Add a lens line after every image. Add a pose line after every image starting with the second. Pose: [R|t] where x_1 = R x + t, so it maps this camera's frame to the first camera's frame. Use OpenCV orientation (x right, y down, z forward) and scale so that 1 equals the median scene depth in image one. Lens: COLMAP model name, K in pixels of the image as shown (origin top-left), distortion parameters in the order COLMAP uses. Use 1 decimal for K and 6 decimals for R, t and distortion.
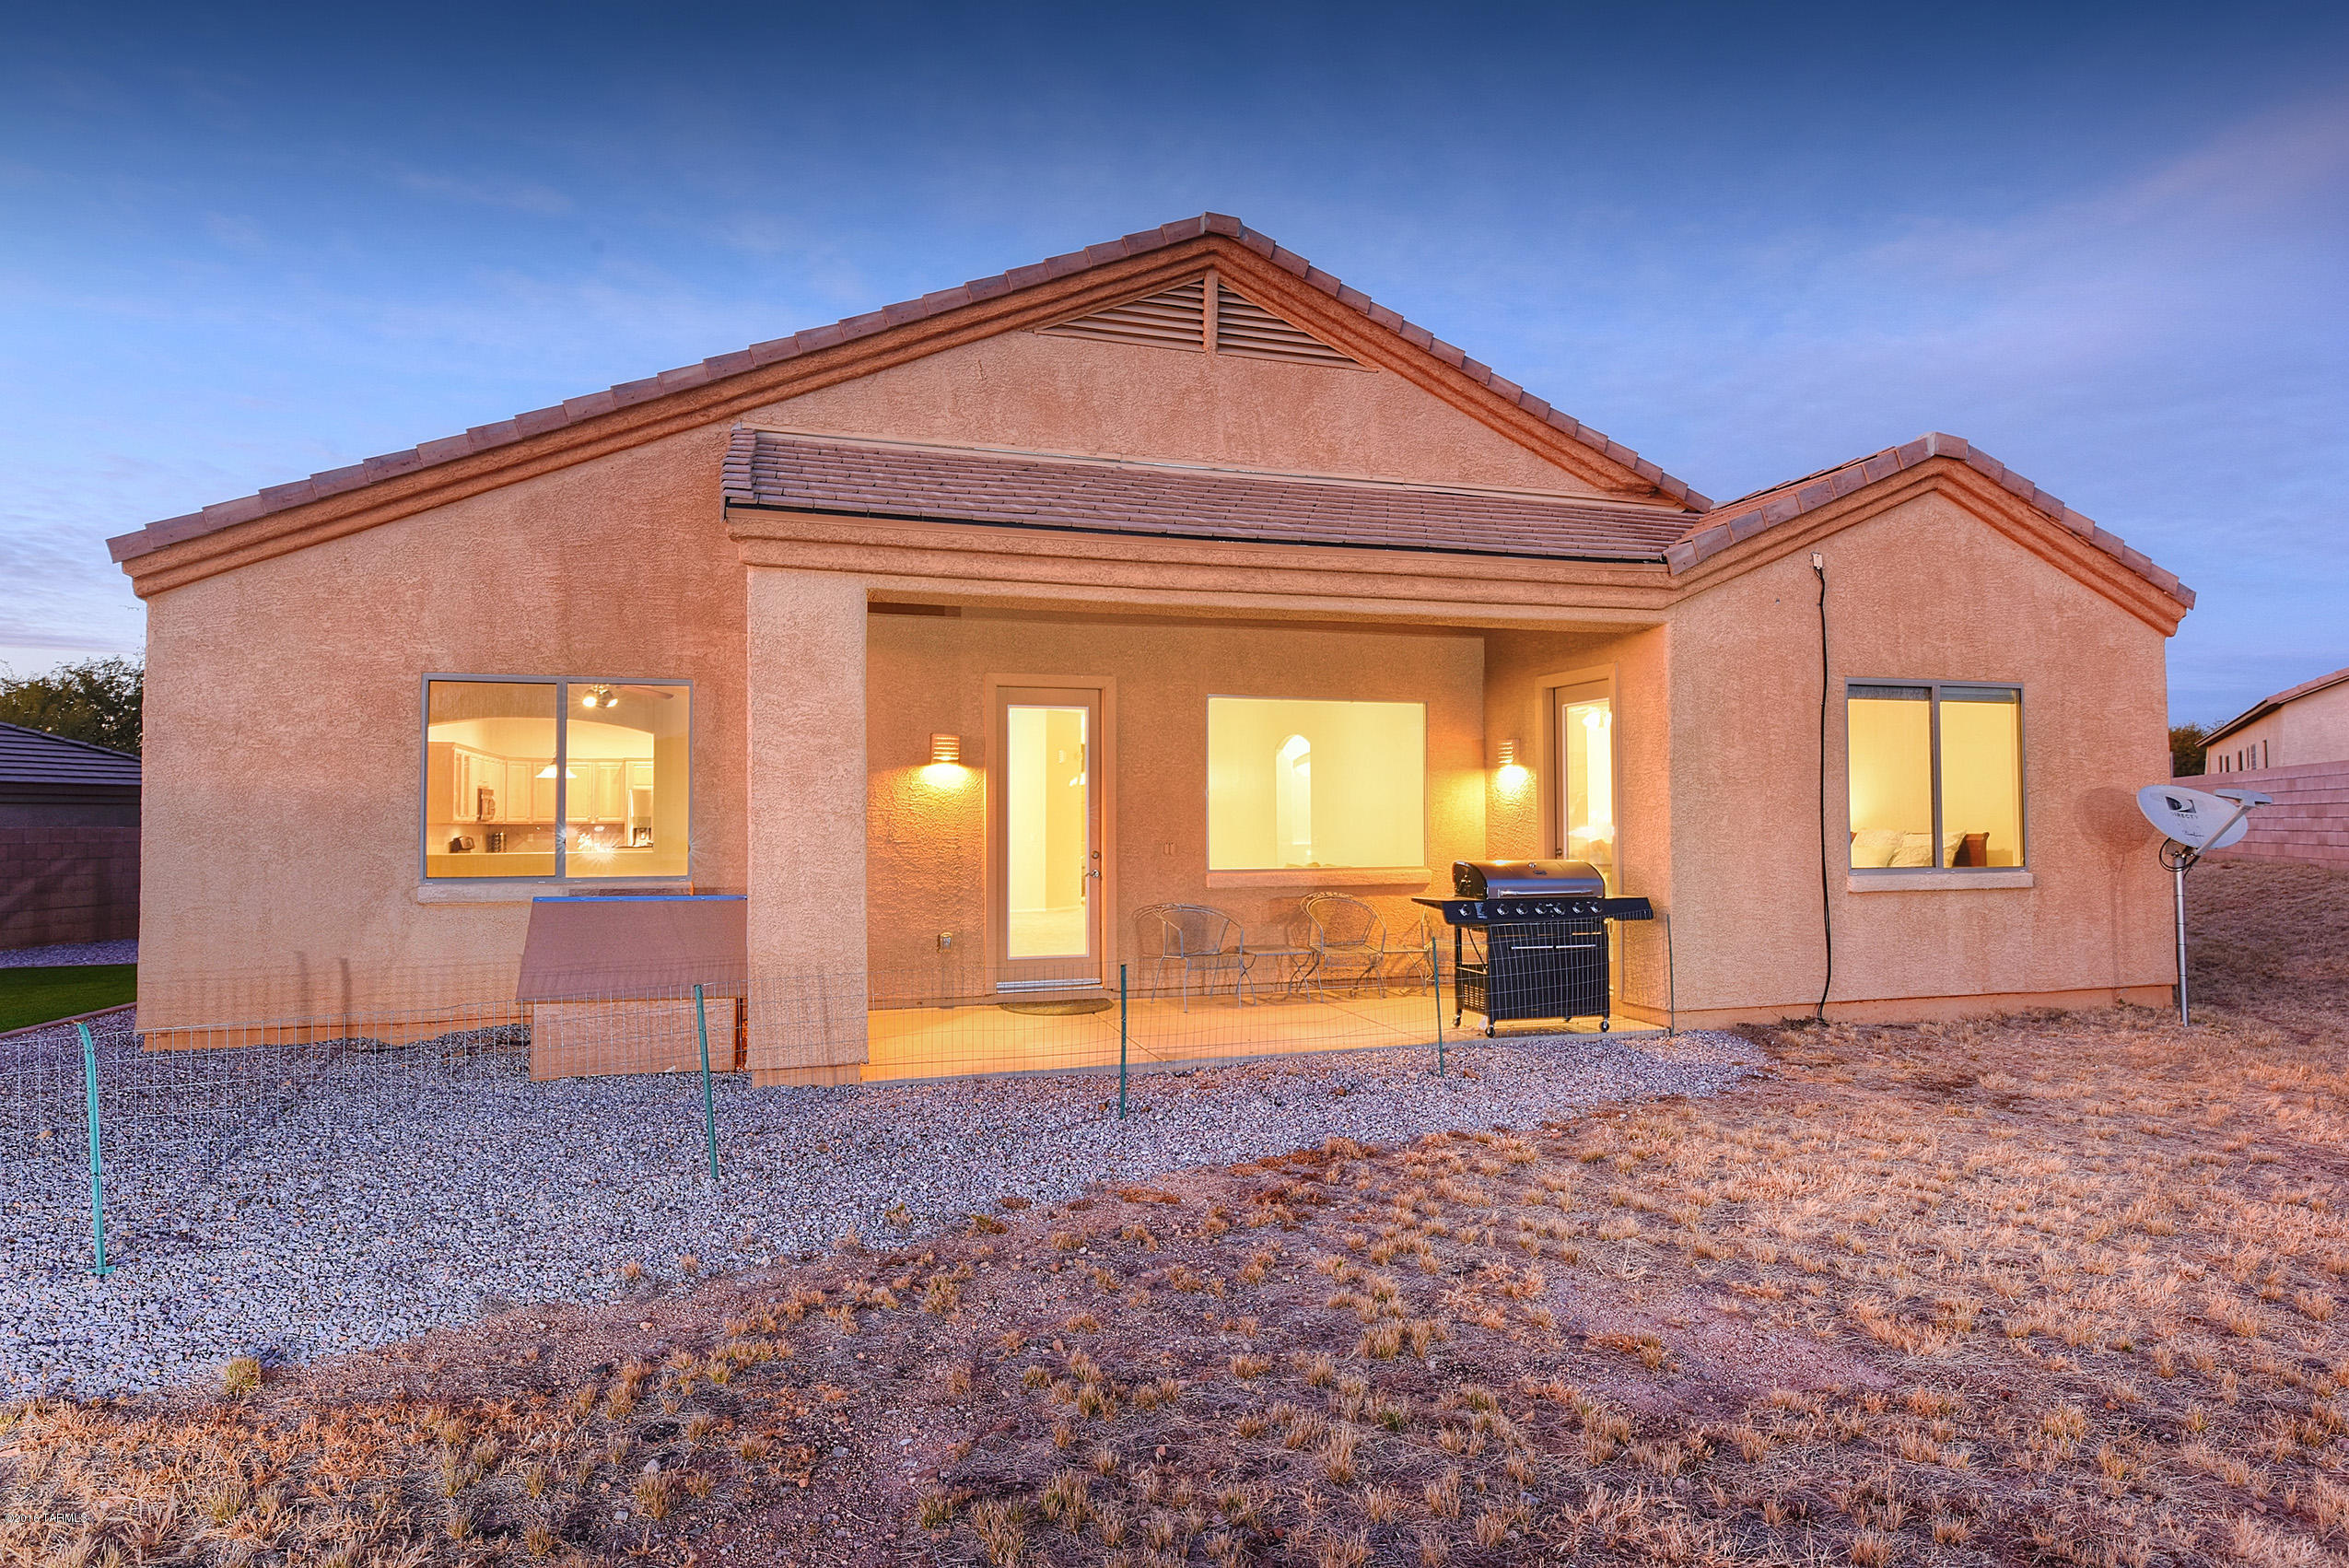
lens RADIAL K [[1265.7, 0, 1222.1], [0, 1265.7, 782.5], [0, 0, 1]] dist [0.005855, 0.000814]
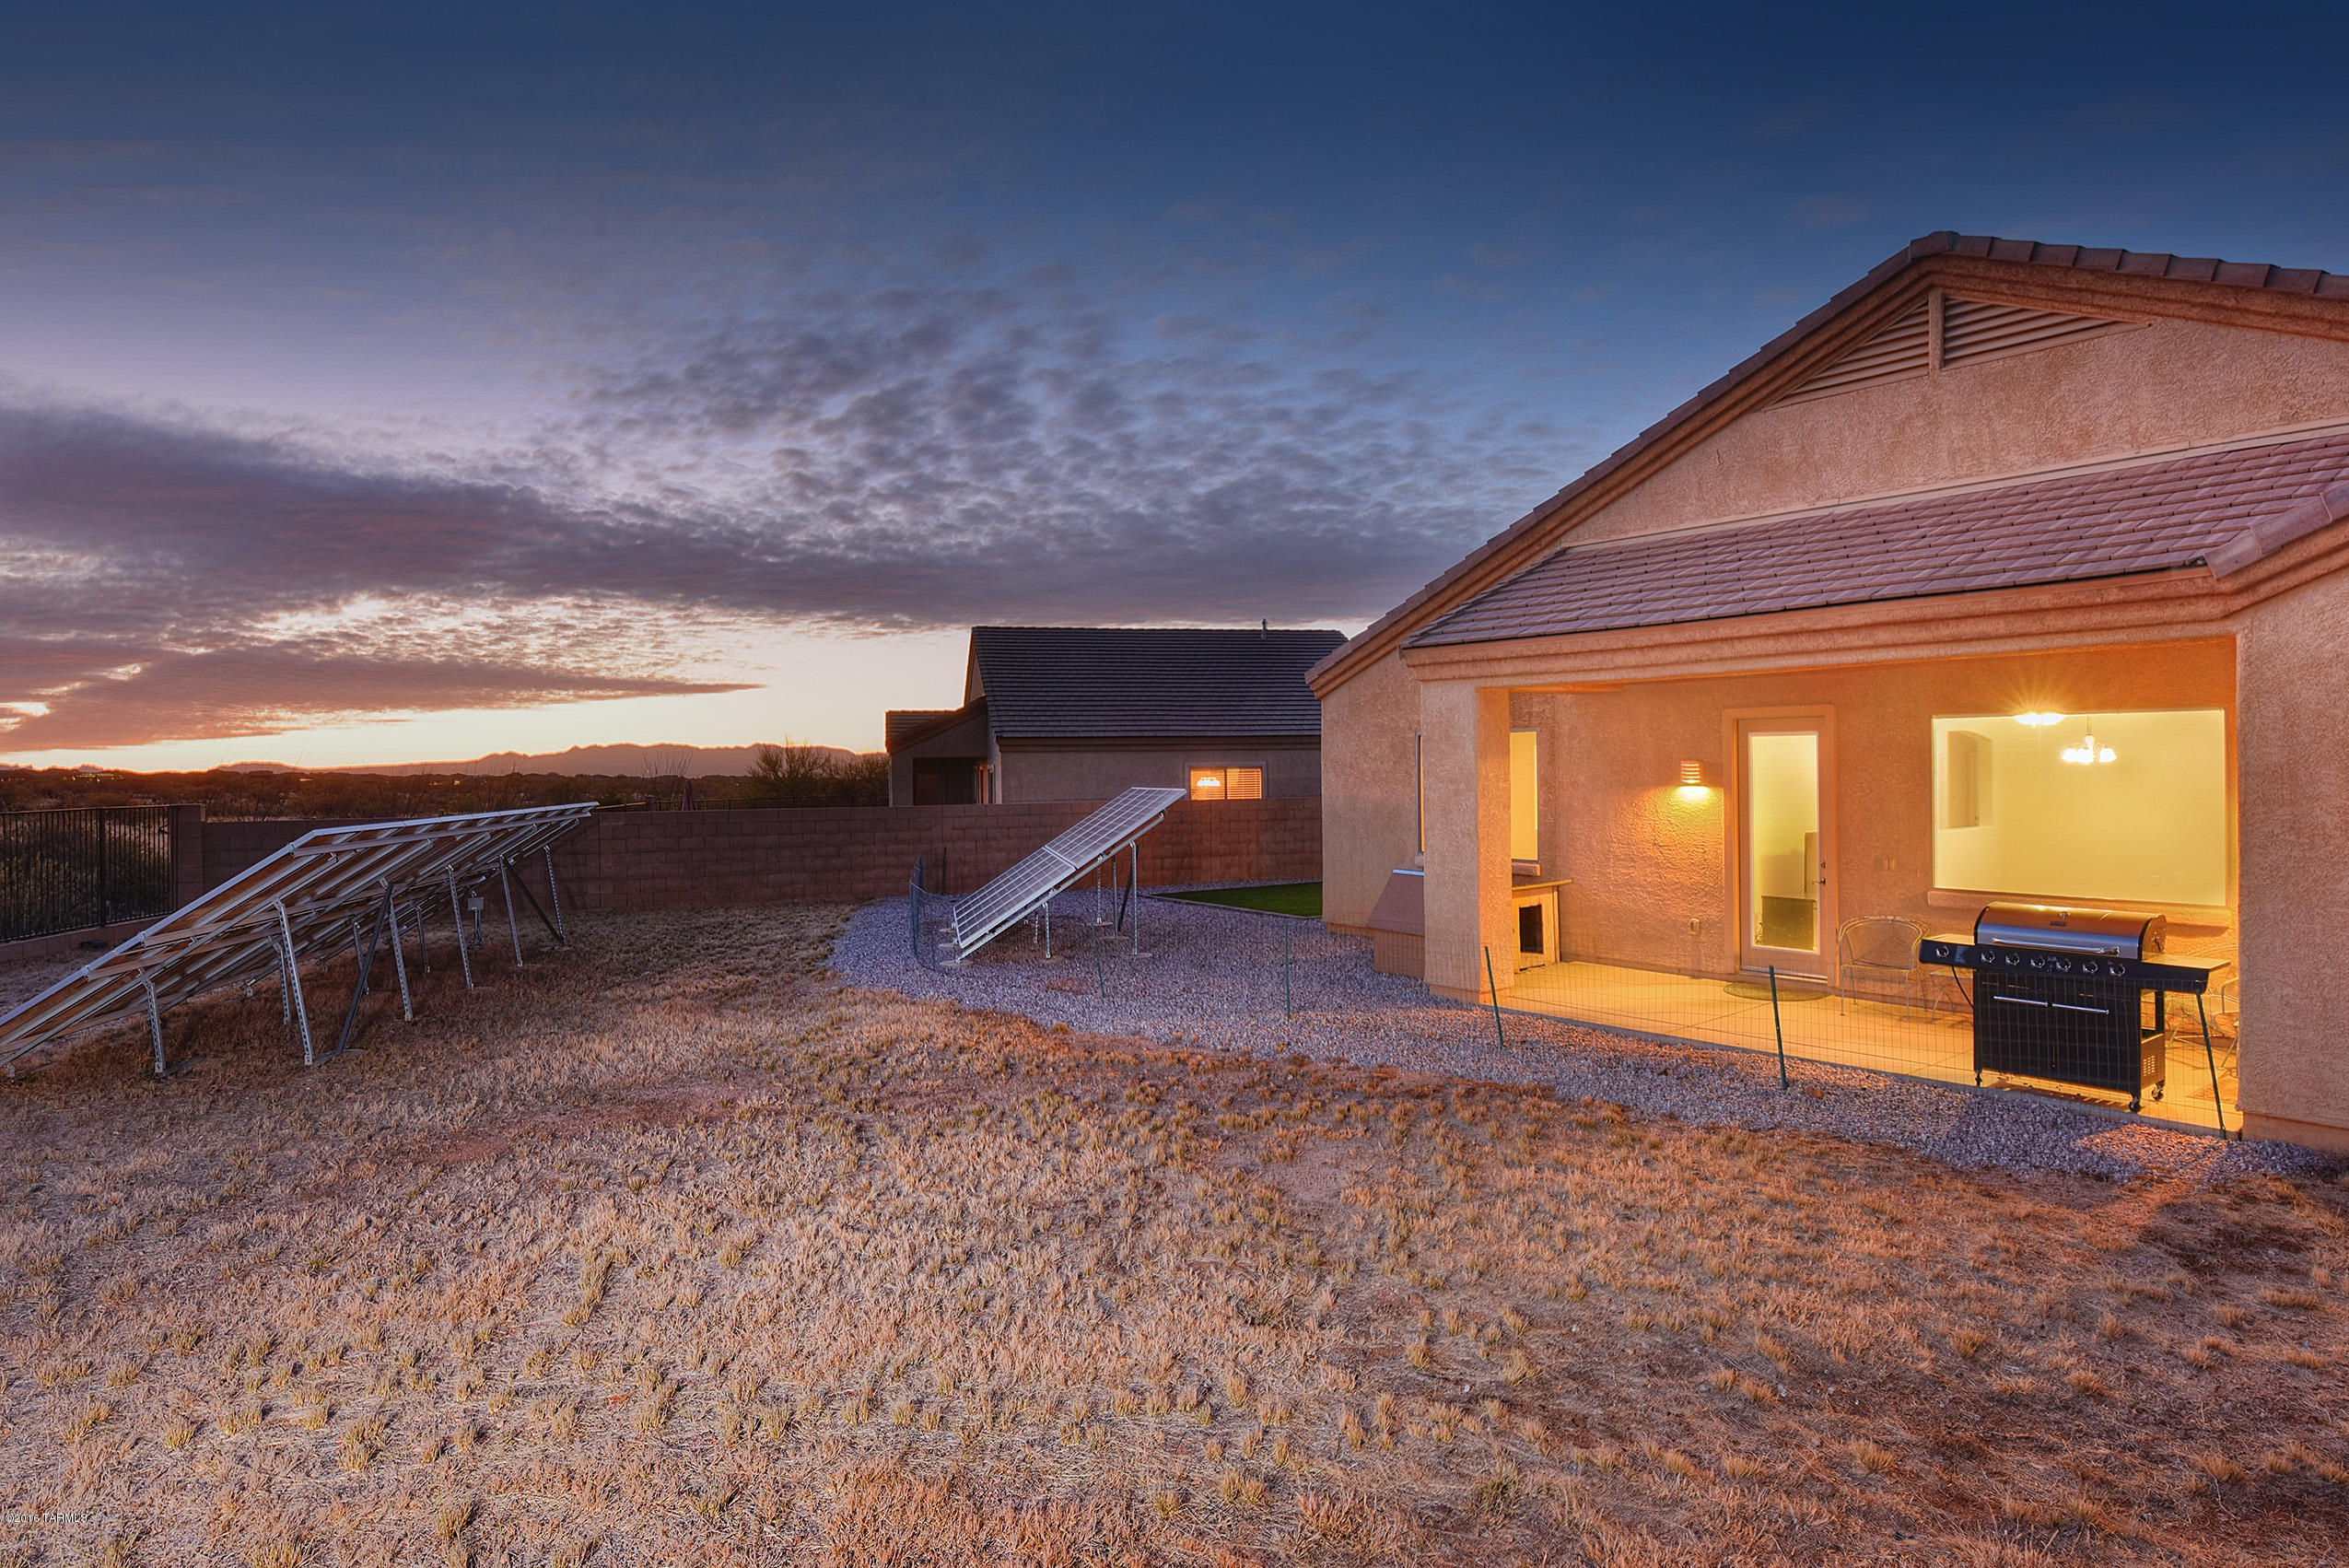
lens RADIAL K [[1334.0, 0, 1174.5], [0, 1334.0, 784.0], [0, 0, 1]] dist [0.001102, 0.000074]
pose [[0.352254, 0.016124, -0.935765, 0.830500], [0.036309, 0.998863, 0.030880, -0.074057], [0.935200, -0.044855, 0.351269, 0.057409]]
